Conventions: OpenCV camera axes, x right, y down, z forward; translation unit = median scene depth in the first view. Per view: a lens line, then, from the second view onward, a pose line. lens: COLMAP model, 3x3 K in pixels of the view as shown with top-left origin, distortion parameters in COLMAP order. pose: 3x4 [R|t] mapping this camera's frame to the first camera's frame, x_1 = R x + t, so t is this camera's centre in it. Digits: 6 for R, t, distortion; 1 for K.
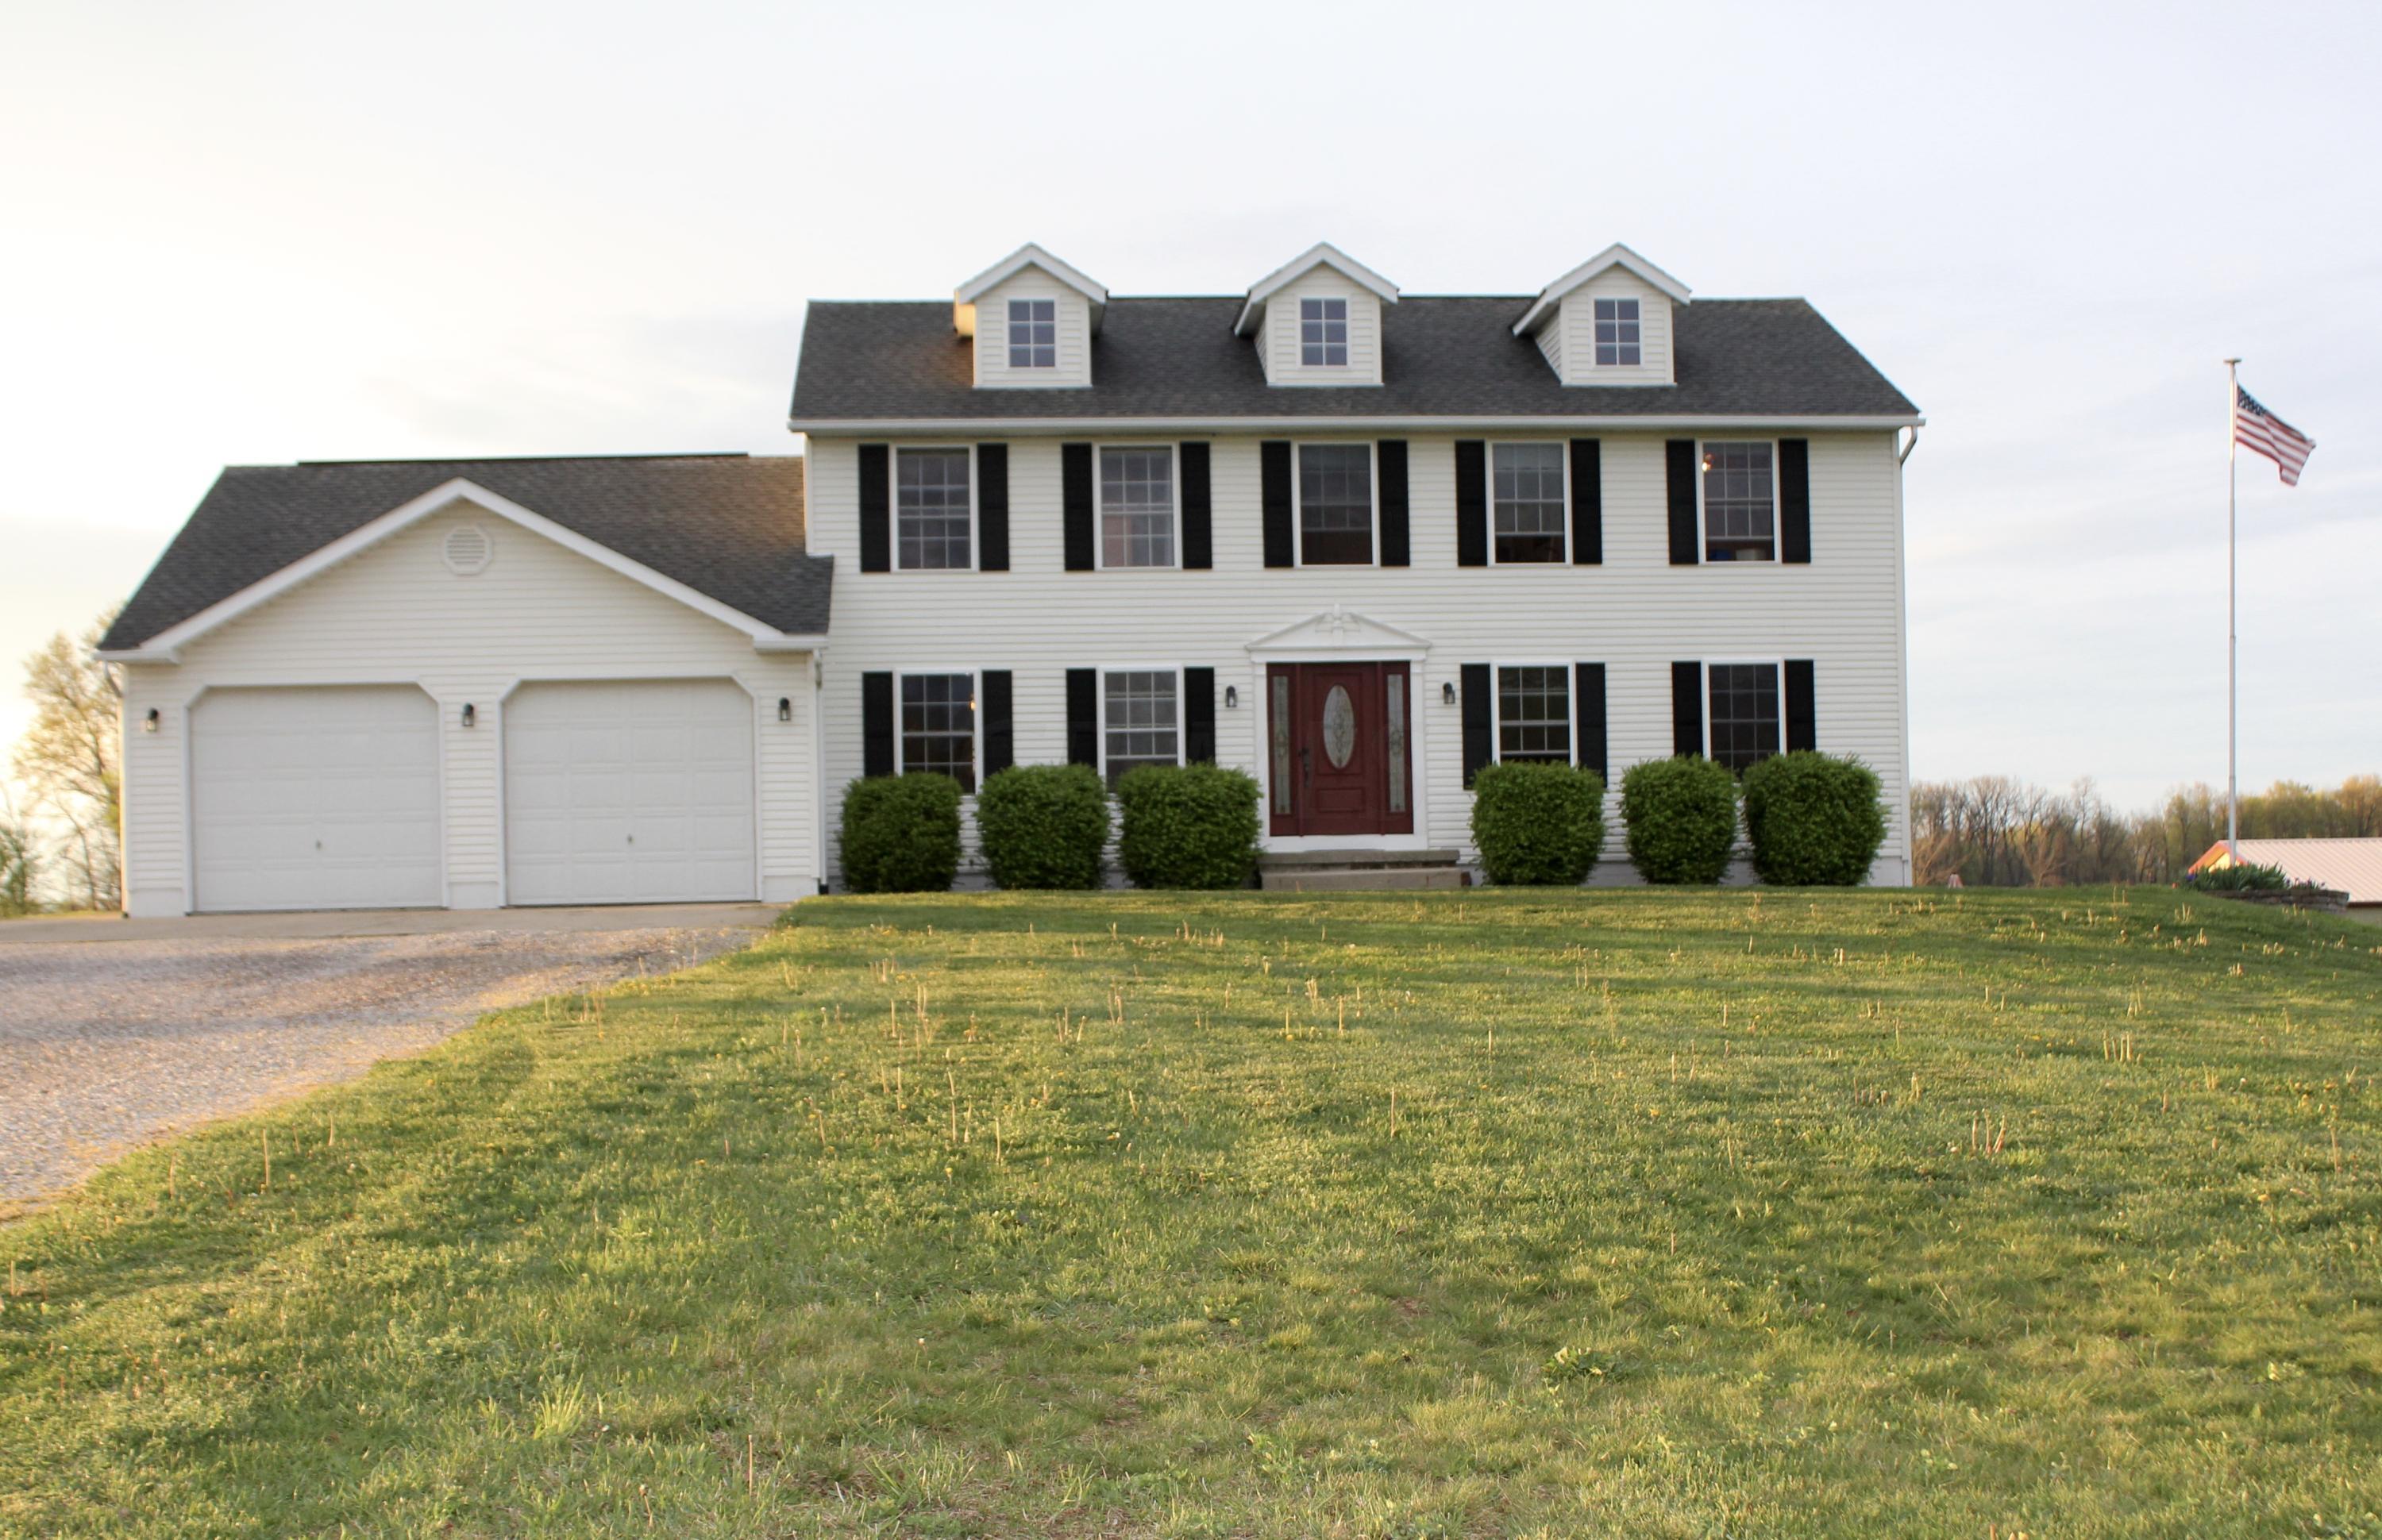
lens RADIAL K [[2817.7, 0, 1182.8], [0, 2817.7, 931.9], [0, 0, 1]] dist [-0.080777, 0.000000]
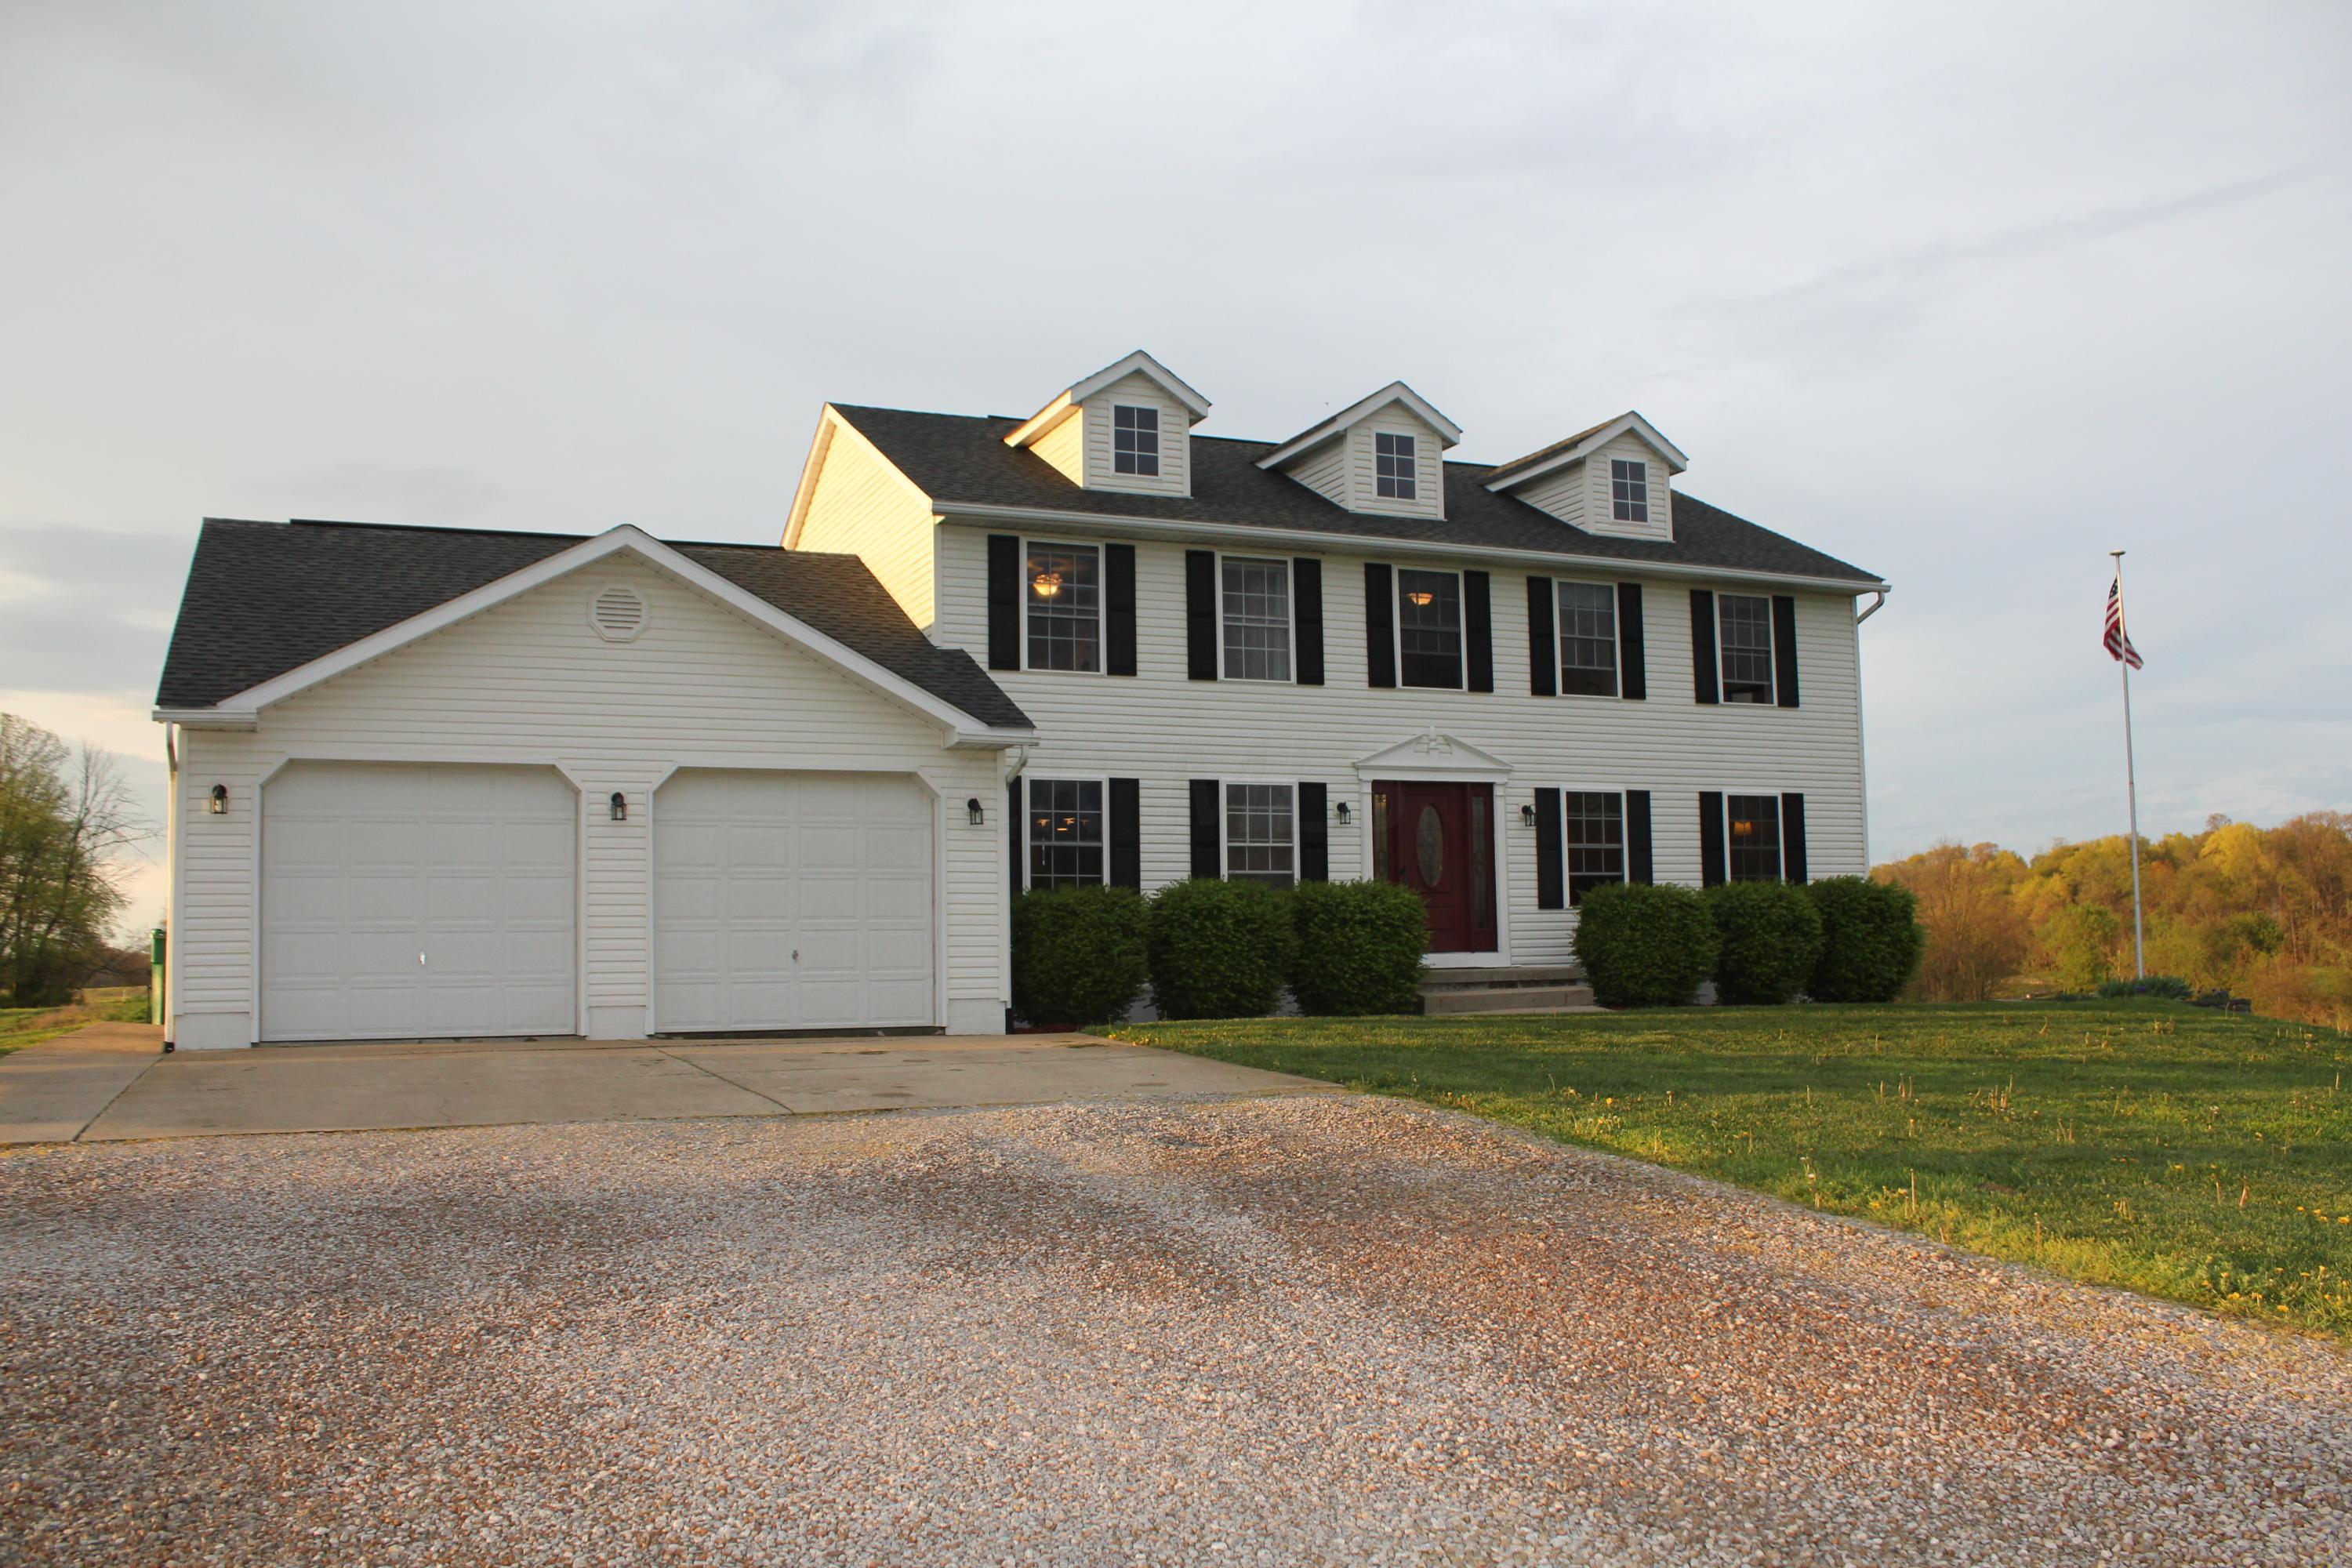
lens RADIAL K [[1960.5, 0, 1168.9], [0, 1960.5, 801.9], [0, 0, 1]] dist [-0.116628, 0.049854]
pose [[0.943747, 0.029775, 0.329325, -0.268861], [0.003294, 0.995042, -0.099404, -0.018705], [-0.330651, 0.094897, 0.938970, 0.368261]]
